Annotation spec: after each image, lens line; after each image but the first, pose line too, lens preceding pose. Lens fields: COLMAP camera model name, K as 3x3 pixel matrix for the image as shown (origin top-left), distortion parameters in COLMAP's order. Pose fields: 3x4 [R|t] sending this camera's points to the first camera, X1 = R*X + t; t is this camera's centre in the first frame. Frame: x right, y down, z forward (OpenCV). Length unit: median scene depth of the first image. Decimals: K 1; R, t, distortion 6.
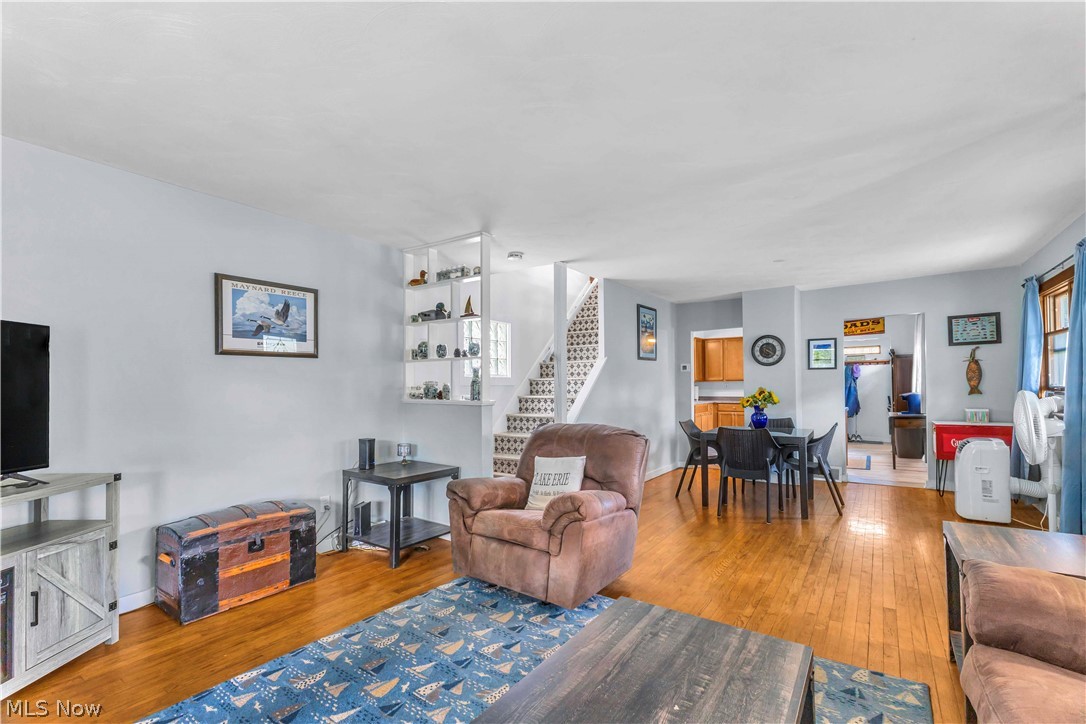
lens RADIAL K [[479.9, 0, 545.2], [0, 479.9, 380.7], [0, 0, 1]] dist [0.008661, -0.001087]
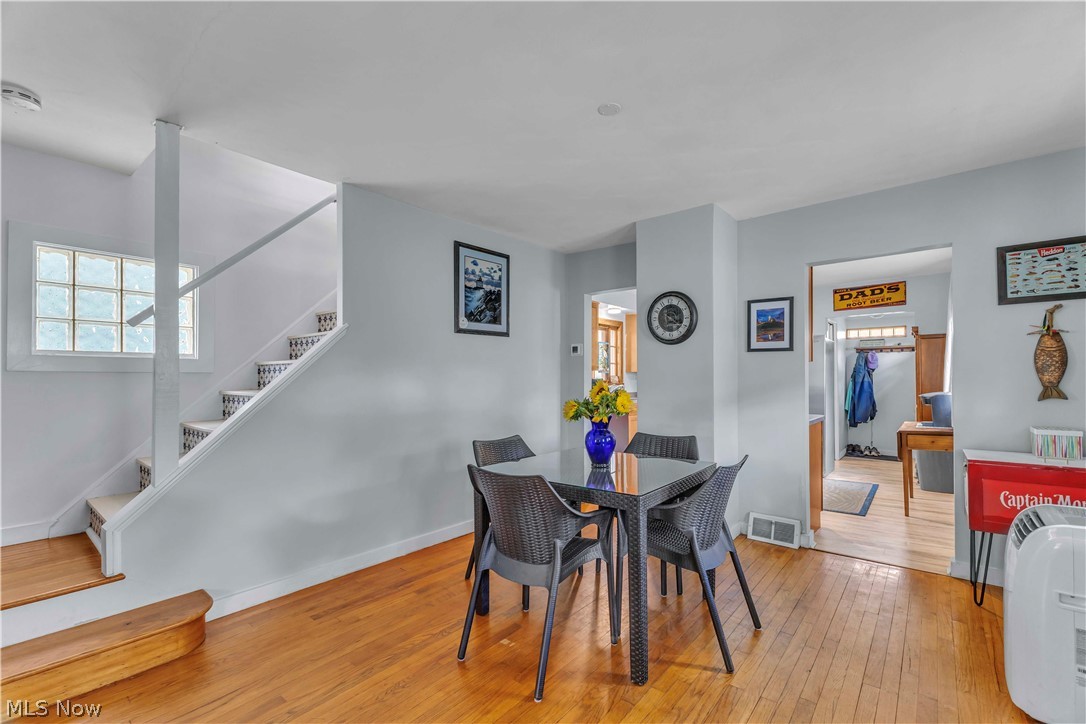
lens RADIAL K [[479.9, 0, 545.2], [0, 479.9, 372.3], [0, 0, 1]] dist [0.008661, -0.001087]
pose [[0.997402, 0.010326, -0.071296, 0.384747], [-0.010291, 0.999947, 0.000848, 0.004746], [0.071300, -0.000112, 0.997455, 0.443134]]
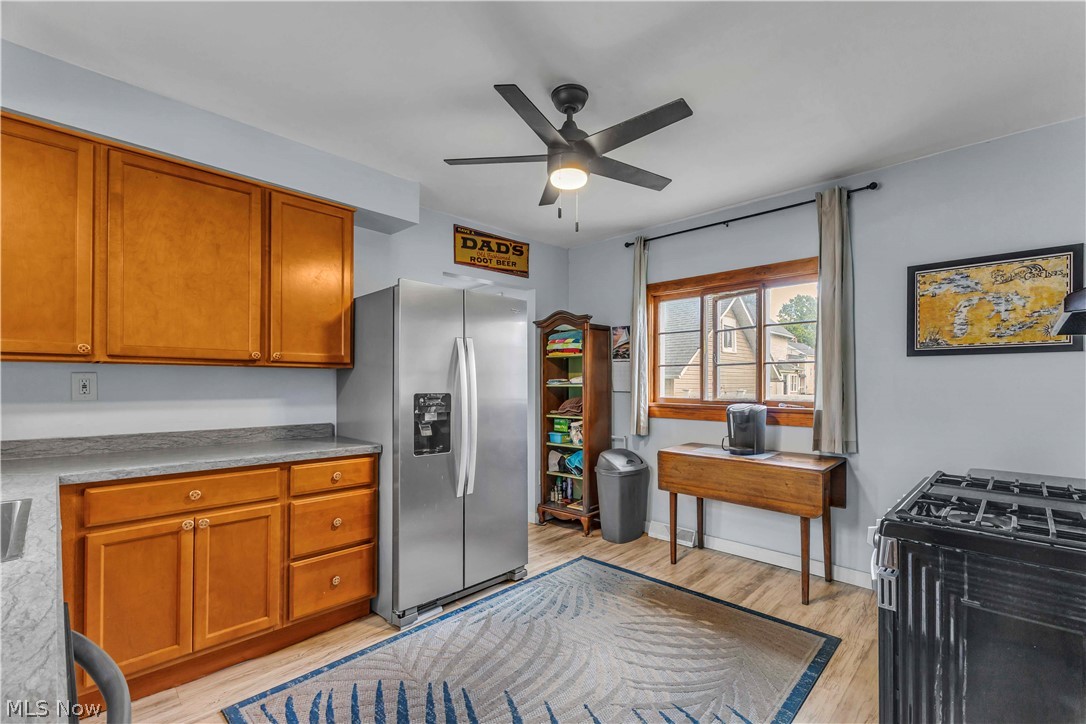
lens RADIAL K [[477.0, 0, 552.0], [0, 477.0, 384.8], [0, 0, 1]] dist [0.012791, -0.001463]
pose [[0.149112, 0.008301, 0.988786, 0.382005], [-0.015325, 0.999864, -0.006083, 0.016286], [-0.988702, -0.014246, 0.149219, 1.443944]]
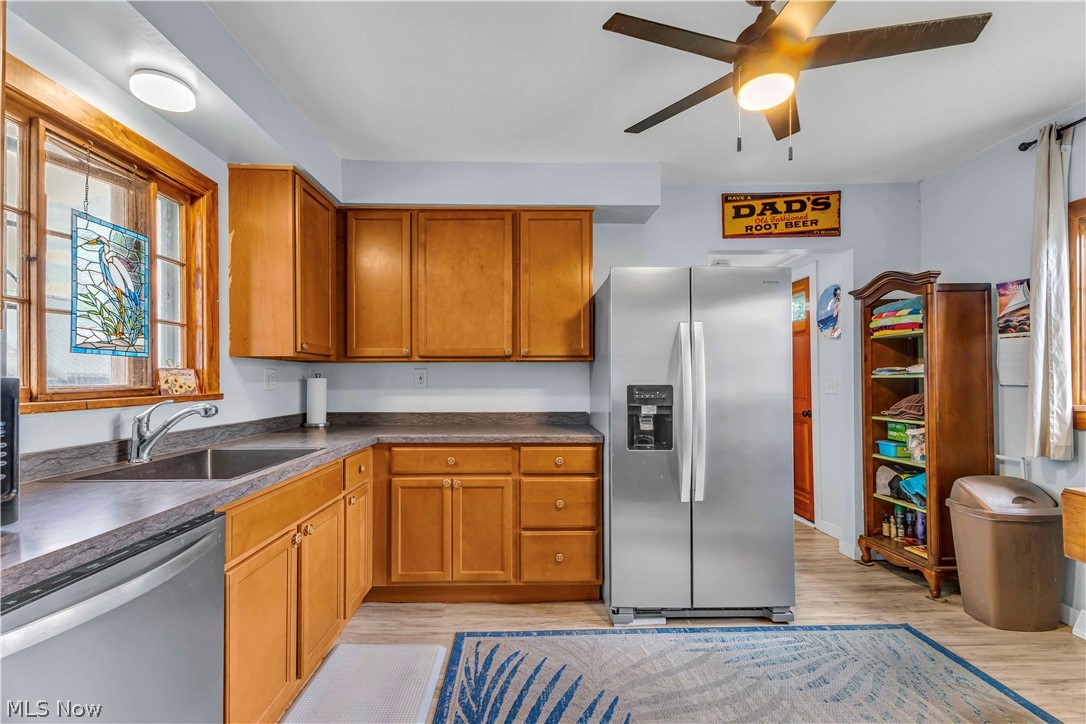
lens RADIAL K [[477.0, 0, 539.5], [0, 477.0, 378.8], [0, 0, 1]] dist [0.012791, -0.001463]
pose [[0.808837, 0.005723, 0.588006, 0.489774], [-0.012071, 0.999904, 0.006872, 0.016246], [-0.587910, -0.012656, 0.808828, 1.337633]]
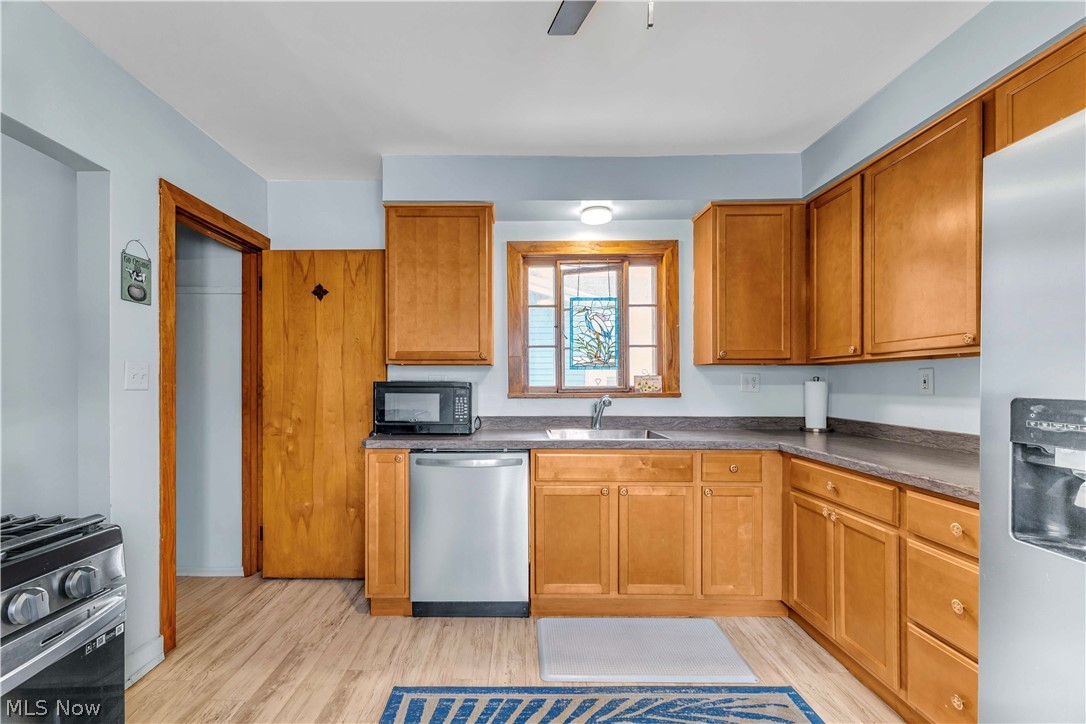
lens RADIAL K [[477.0, 0, 512.8], [0, 477.0, 384.7], [0, 0, 1]] dist [0.012791, -0.001463]
pose [[0.565684, 0.012546, -0.824527, 0.850751], [0.006647, 0.999782, 0.019773, 0.012989], [0.824595, -0.016665, 0.565477, 1.352535]]
